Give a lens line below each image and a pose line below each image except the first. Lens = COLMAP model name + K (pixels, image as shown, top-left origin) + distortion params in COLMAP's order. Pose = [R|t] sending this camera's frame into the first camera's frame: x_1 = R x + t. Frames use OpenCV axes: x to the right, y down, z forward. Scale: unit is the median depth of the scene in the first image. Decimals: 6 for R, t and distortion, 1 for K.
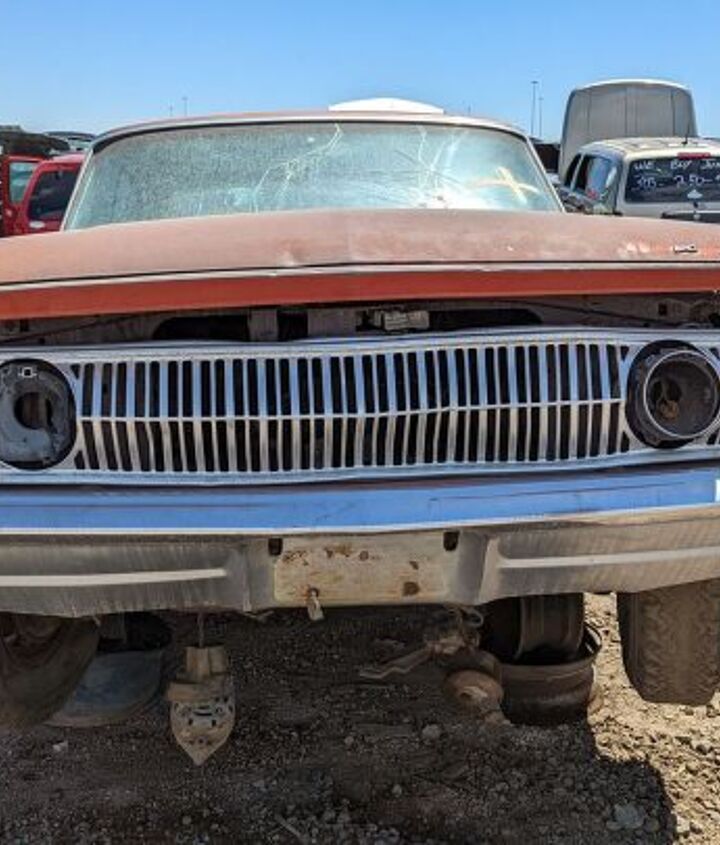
lens RADIAL K [[1142.3, 0, 360.0], [0, 1142.3, 422.5], [0, 0, 1]] dist [0.000291, -0.028122]
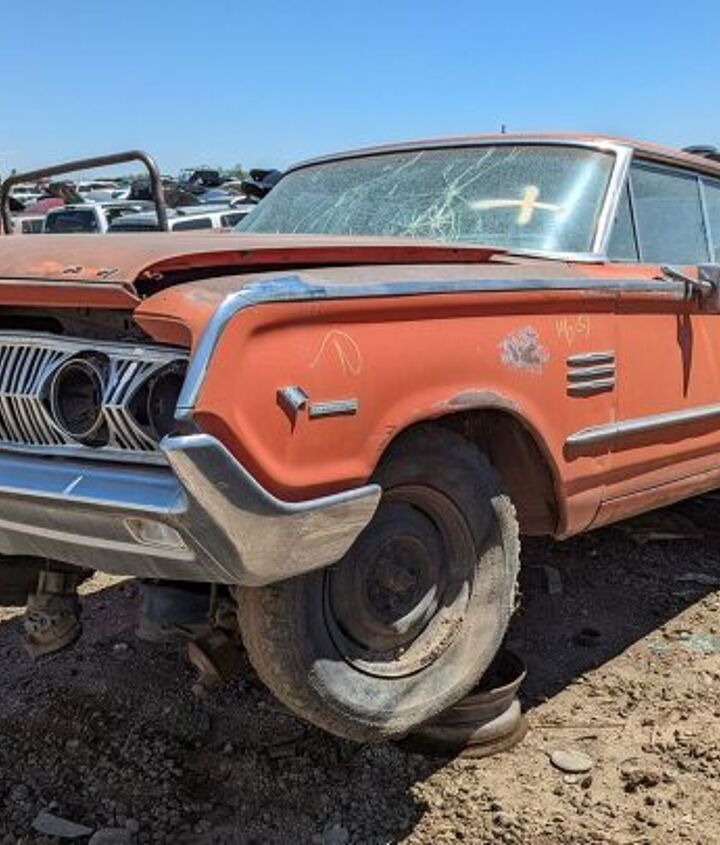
lens RADIAL K [[1133.5, 0, 360.0], [0, 1133.5, 422.5], [0, 0, 1]] dist [0.114354, -0.102413]
pose [[0.722694, 0.110759, -0.682236, 1.245553], [-0.121388, 0.992074, 0.032474, -0.070277], [0.680426, 0.059346, 0.730410, 0.362219]]
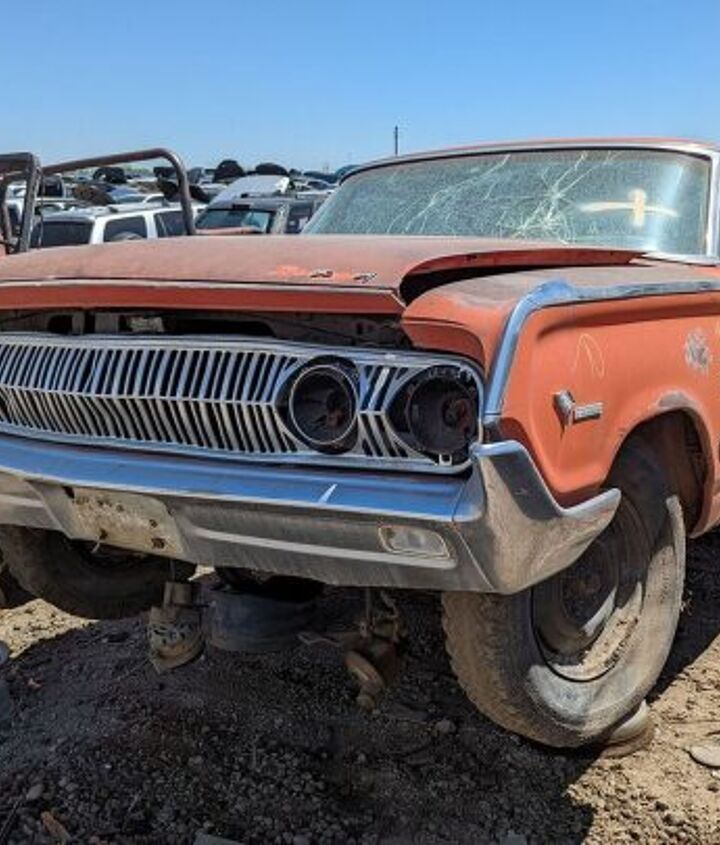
lens RADIAL K [[1134.8, 0, 361.1], [0, 1134.8, 405.9], [0, 0, 1]] dist [0.103251, -0.062676]
pose [[0.799894, 0.092965, -0.592897, 0.954135], [-0.111134, 0.993788, 0.005889, -0.033541], [0.589761, 0.061180, 0.805257, 0.134050]]
